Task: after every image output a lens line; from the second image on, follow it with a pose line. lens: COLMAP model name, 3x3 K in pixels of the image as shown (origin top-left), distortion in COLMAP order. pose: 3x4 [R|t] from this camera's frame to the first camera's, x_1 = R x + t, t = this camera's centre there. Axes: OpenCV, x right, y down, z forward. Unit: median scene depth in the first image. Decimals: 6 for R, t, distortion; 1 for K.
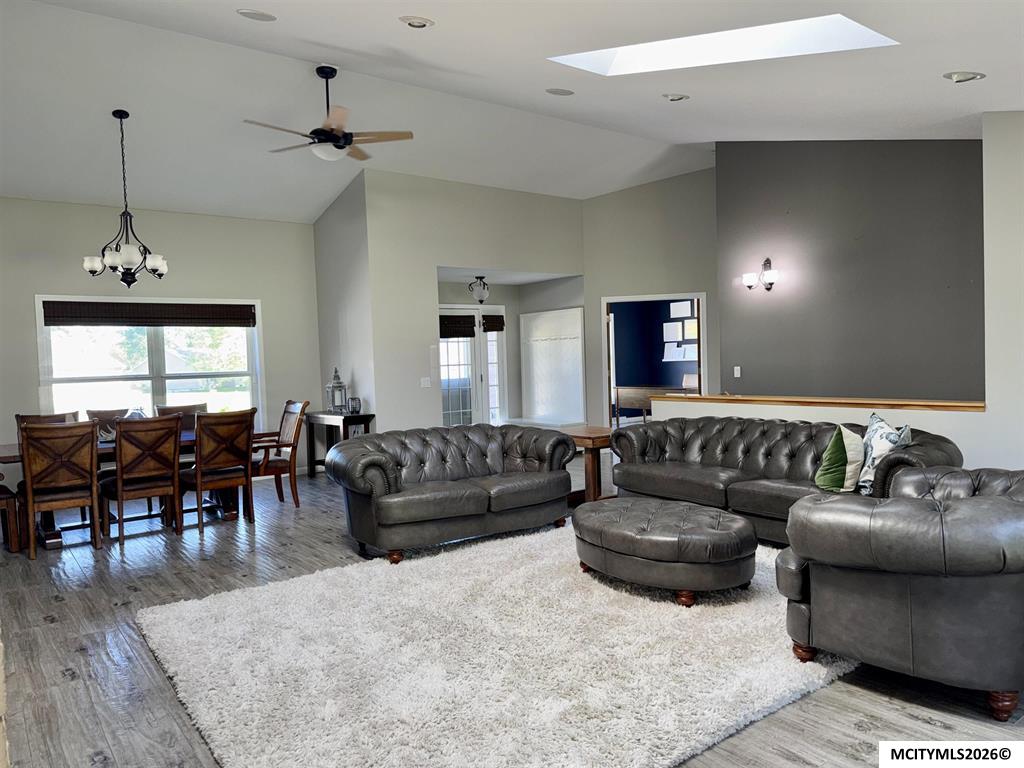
lens RADIAL K [[715.6, 0, 508.5], [0, 715.6, 386.0], [0, 0, 1]] dist [0.138664, -0.216971]
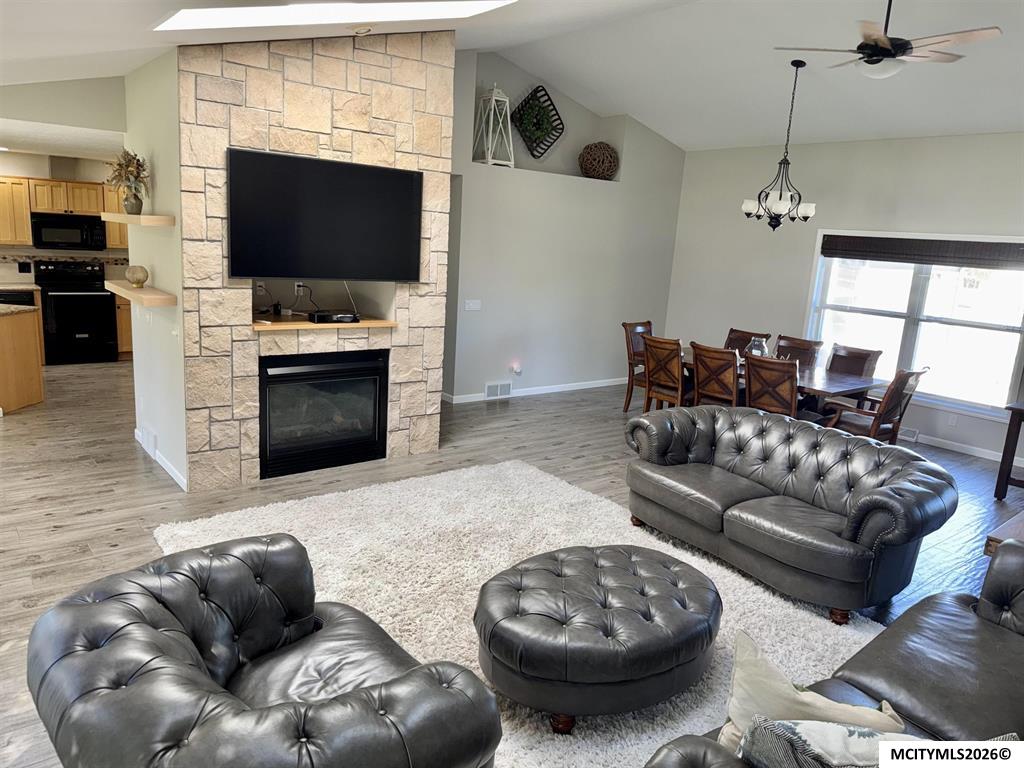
lens RADIAL K [[715.6, 0, 508.5], [0, 715.6, 386.0], [0, 0, 1]] dist [0.138664, -0.216971]
pose [[0.030361, 0.238350, -0.970705, 0.627487], [-0.103497, 0.966682, 0.234125, -0.131955], [0.994166, 0.093357, 0.054018, 0.605051]]
